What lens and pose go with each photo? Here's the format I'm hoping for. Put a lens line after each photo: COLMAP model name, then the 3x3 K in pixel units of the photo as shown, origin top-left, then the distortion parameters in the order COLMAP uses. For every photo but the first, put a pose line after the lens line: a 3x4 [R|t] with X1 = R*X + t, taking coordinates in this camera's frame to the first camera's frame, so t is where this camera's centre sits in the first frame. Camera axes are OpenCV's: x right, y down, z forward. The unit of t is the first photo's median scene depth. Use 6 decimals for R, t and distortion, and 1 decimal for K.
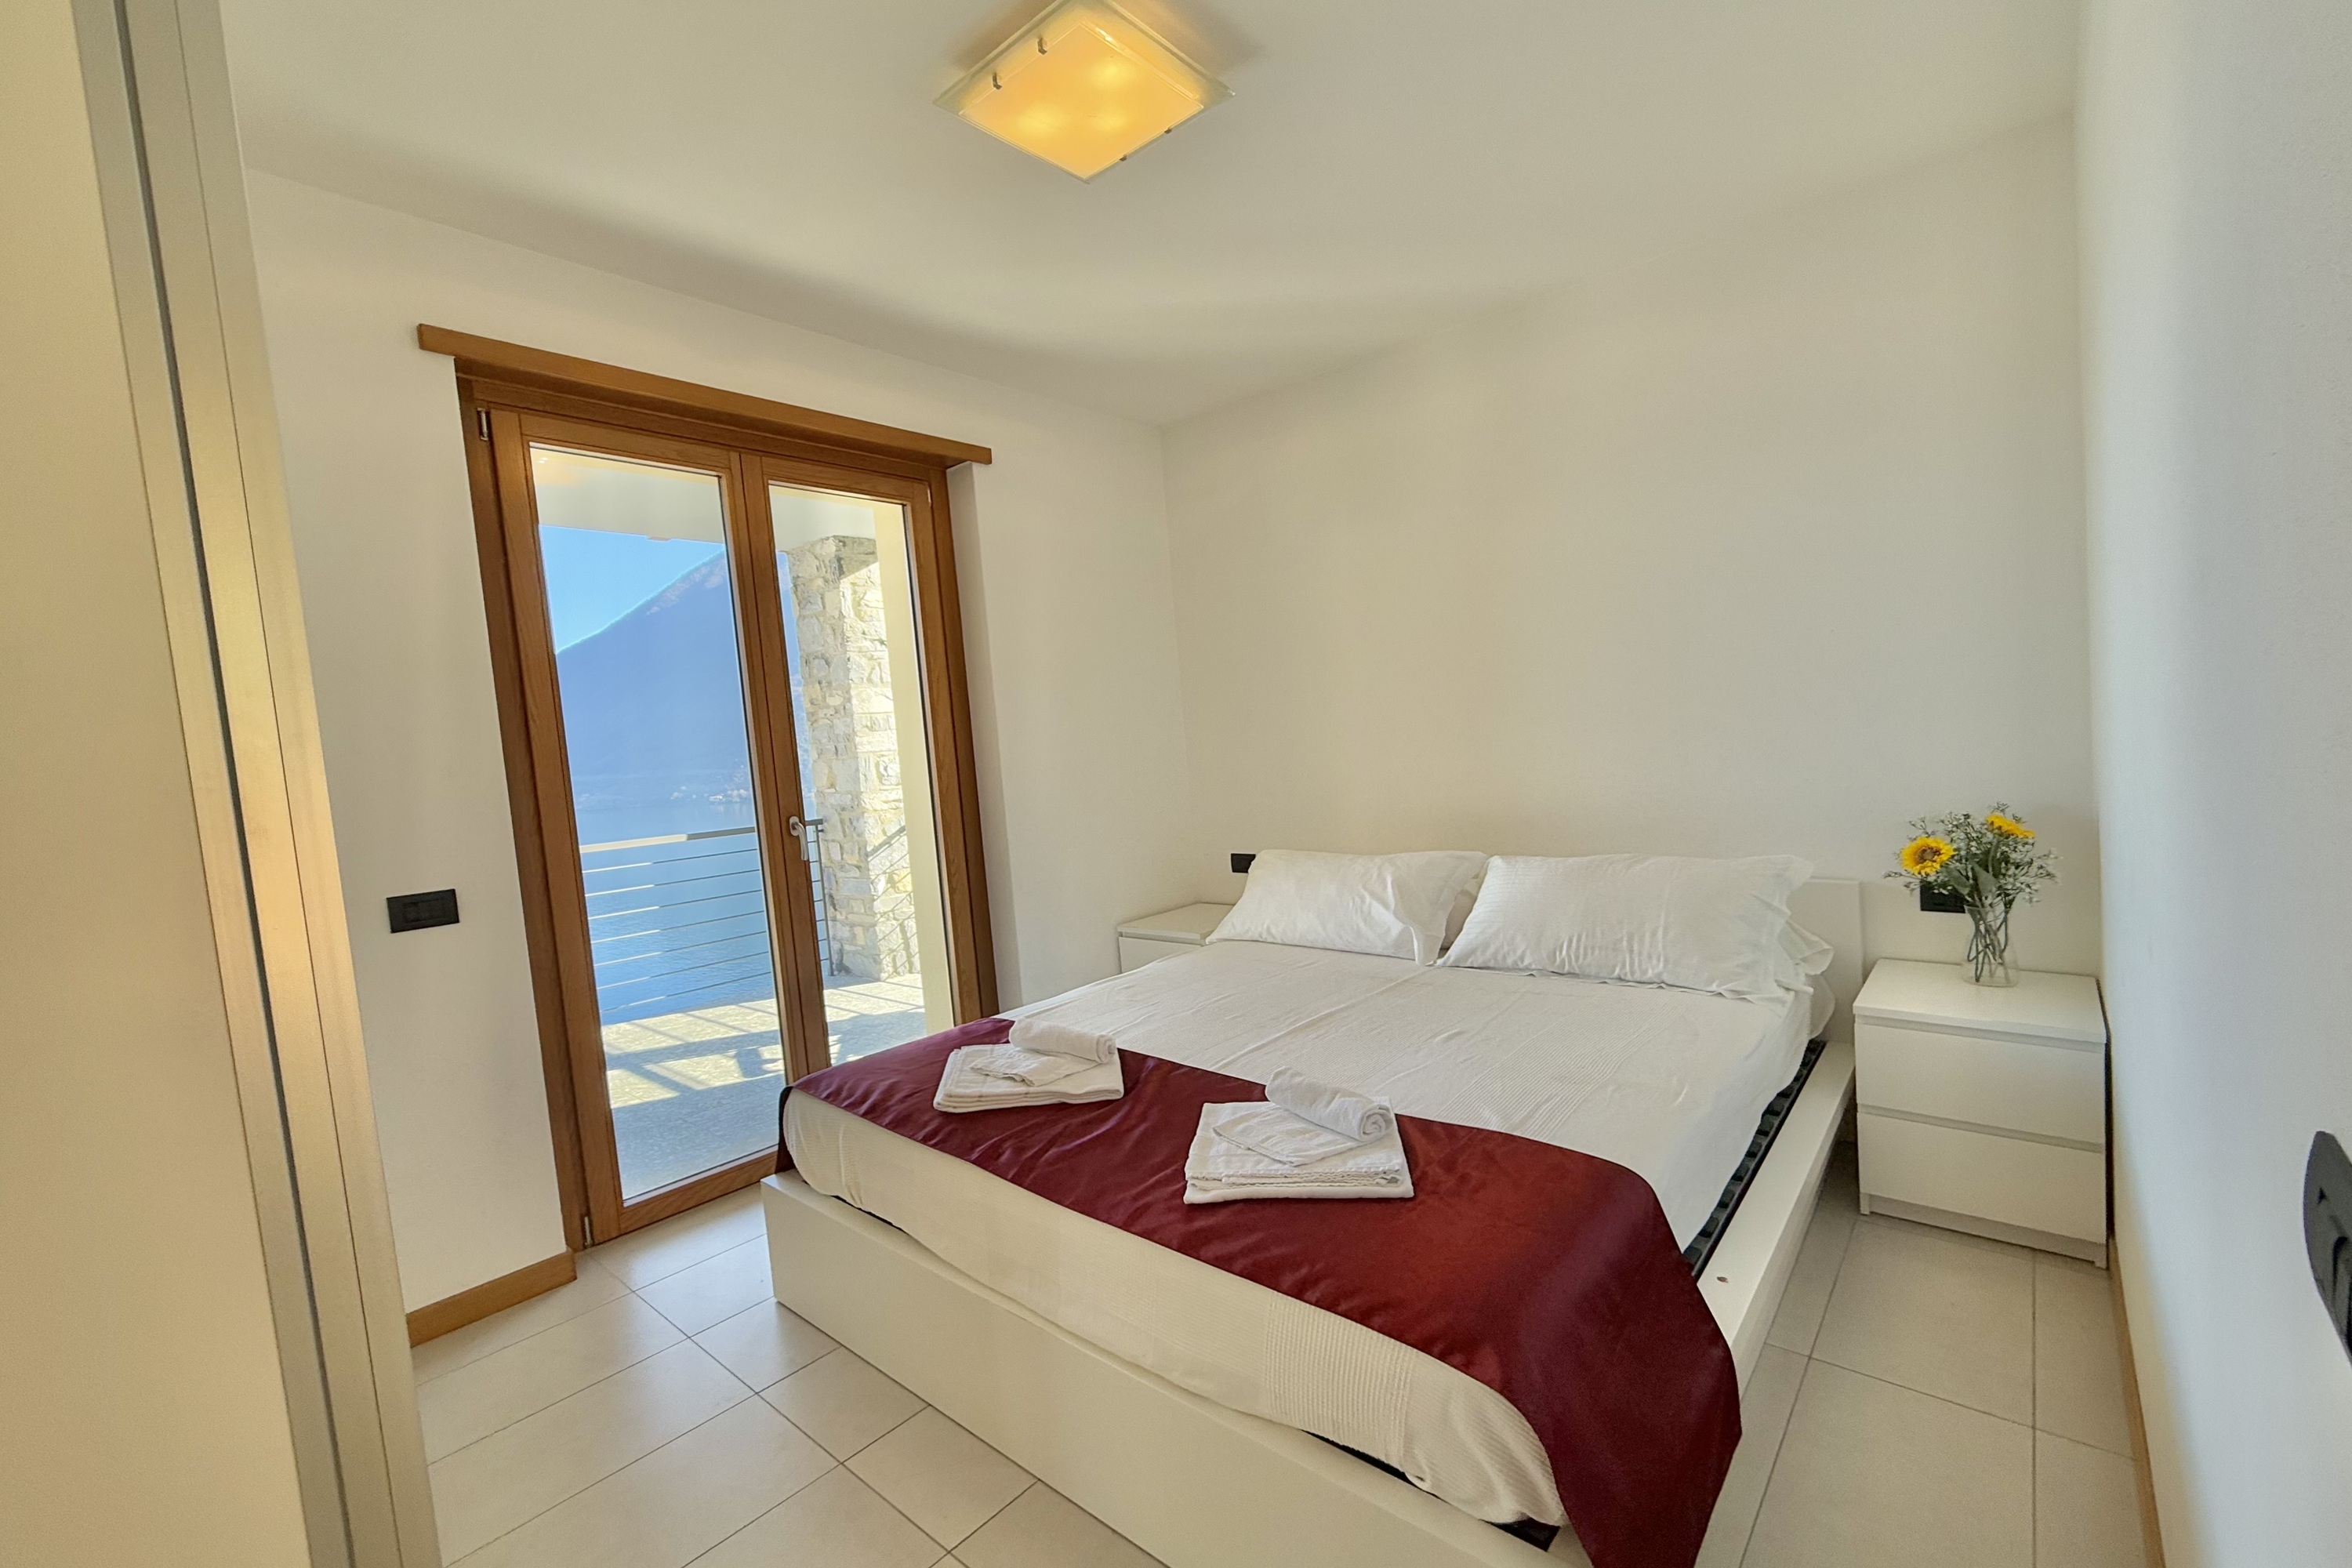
lens RADIAL K [[931.0, 0, 1188.5], [0, 931.0, 781.9], [0, 0, 1]] dist [-0.002844, 0.000831]
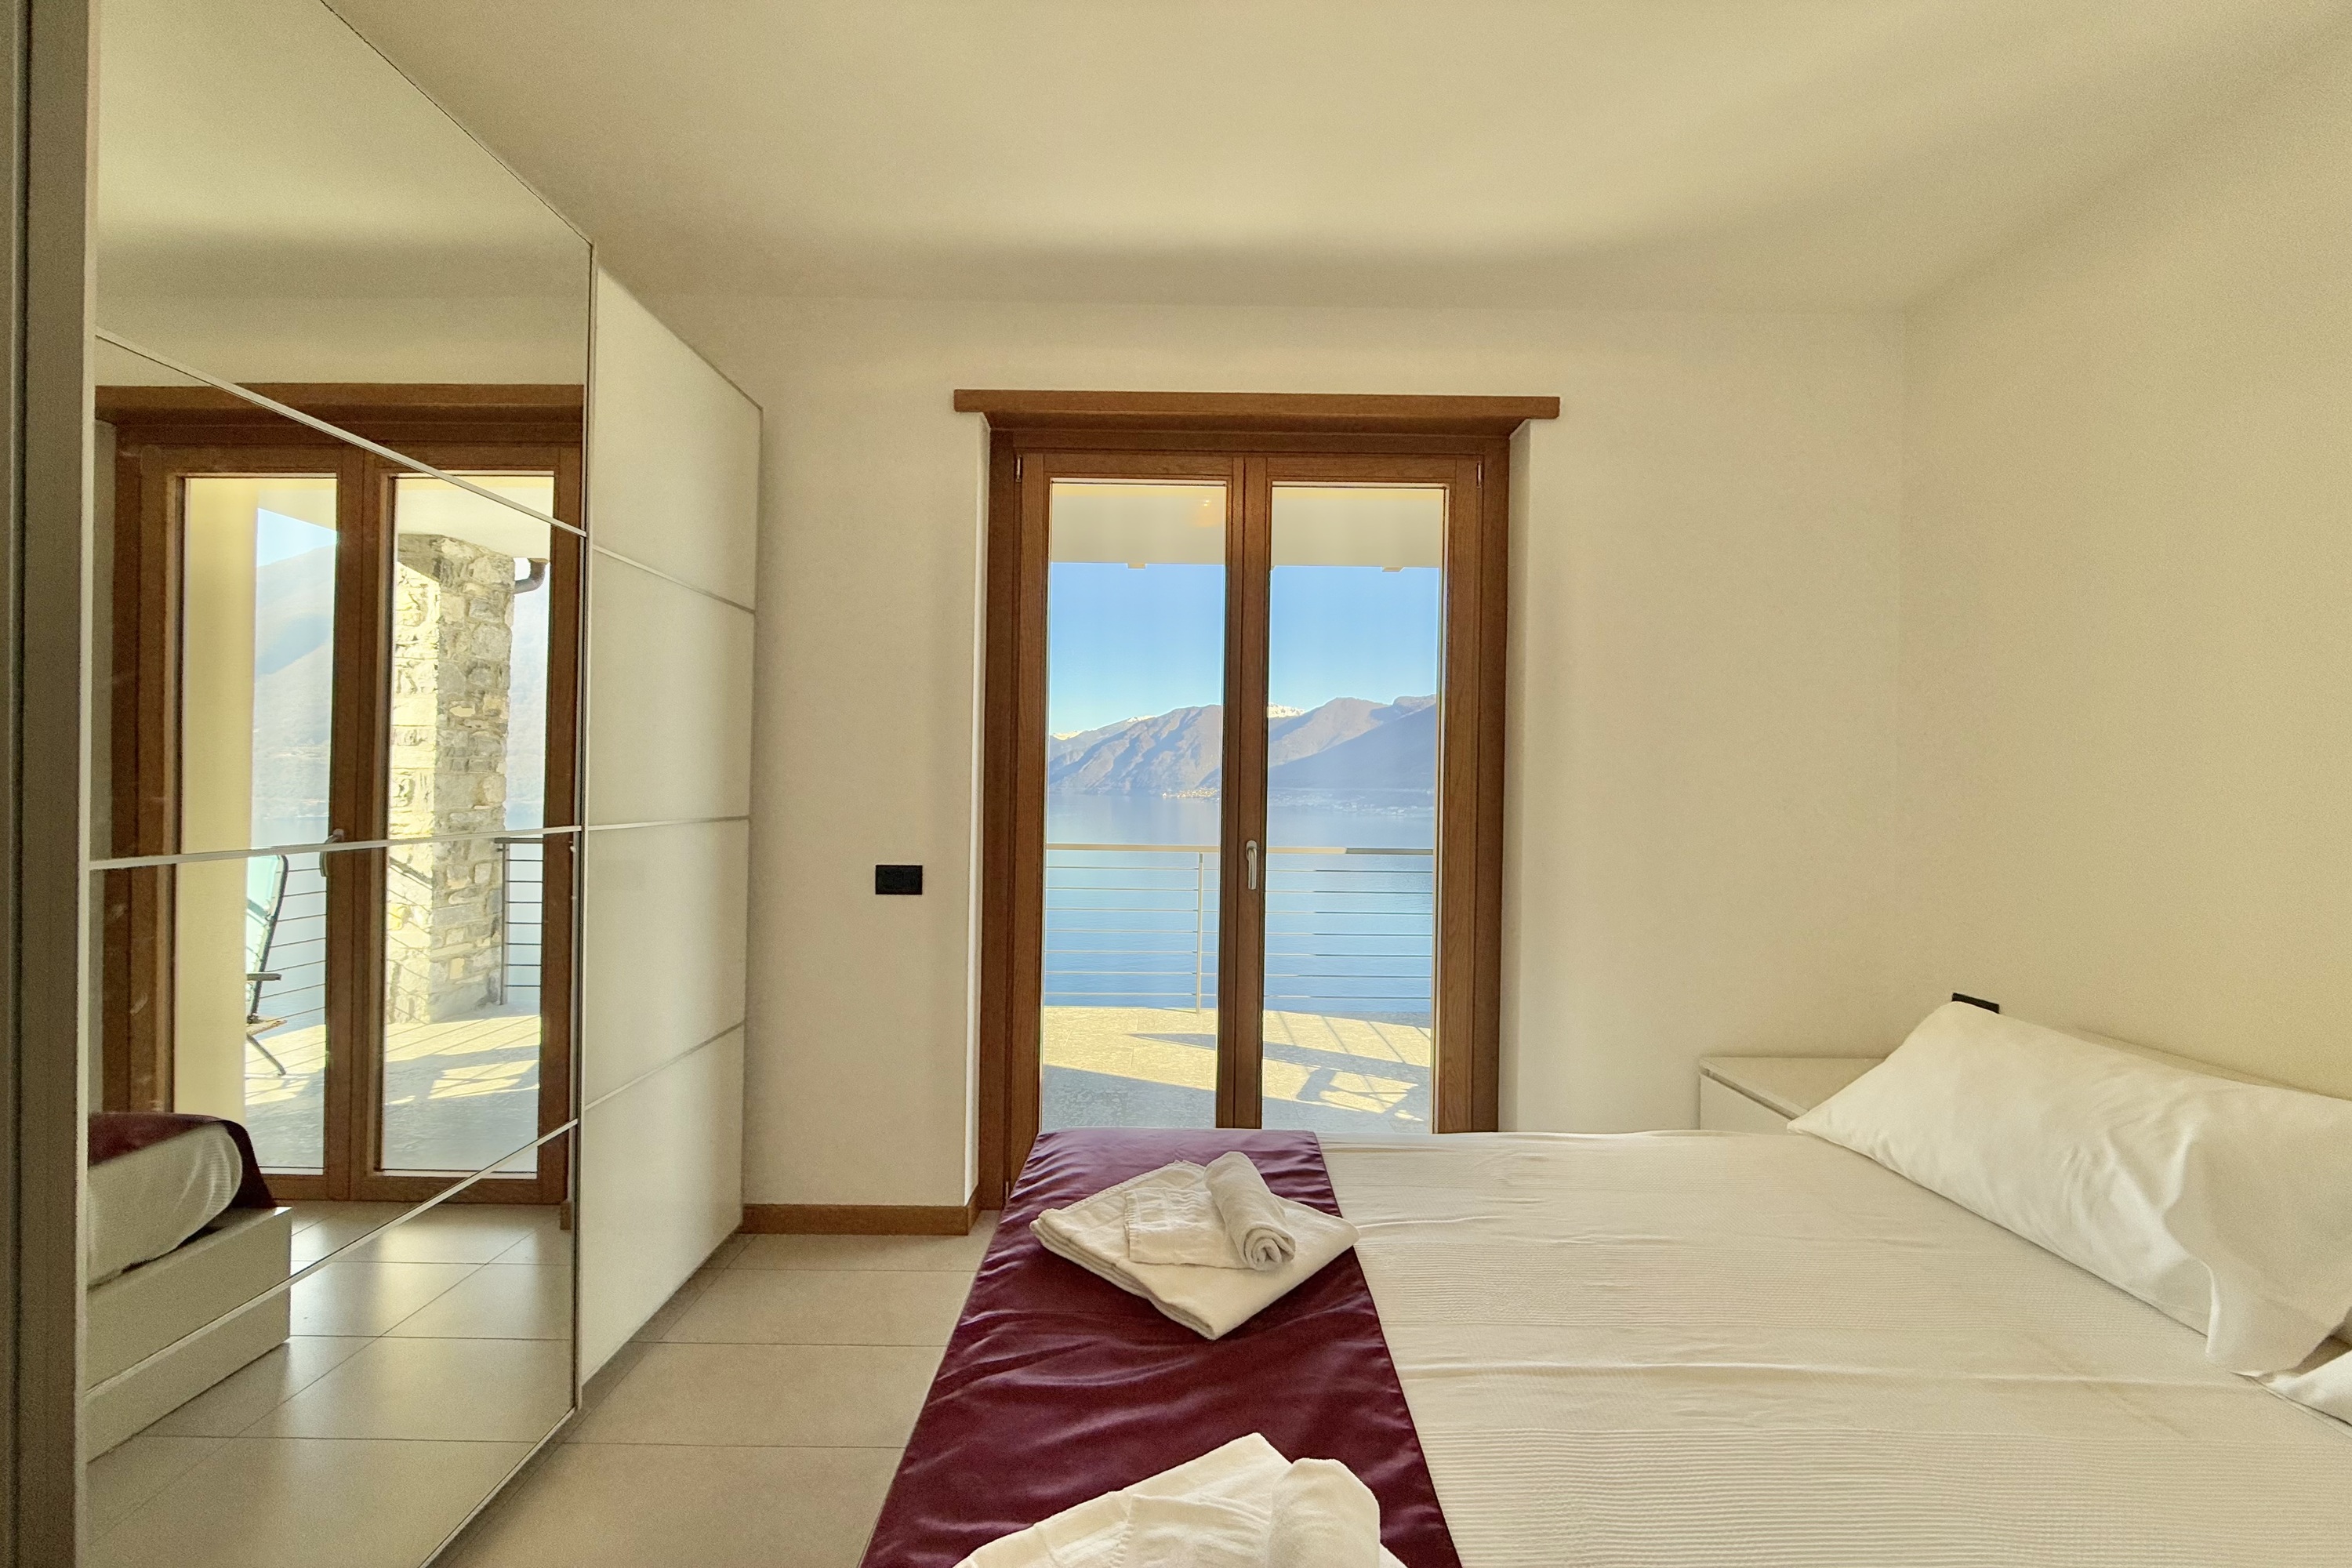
lens RADIAL K [[931.0, 0, 1166.3], [0, 931.0, 789.1], [0, 0, 1]] dist [-0.002844, 0.000831]
pose [[0.662962, 0.078882, -0.744485, 0.220167], [-0.093727, 0.995355, 0.021999, -0.027816], [0.742762, 0.055194, 0.667276, 0.338055]]
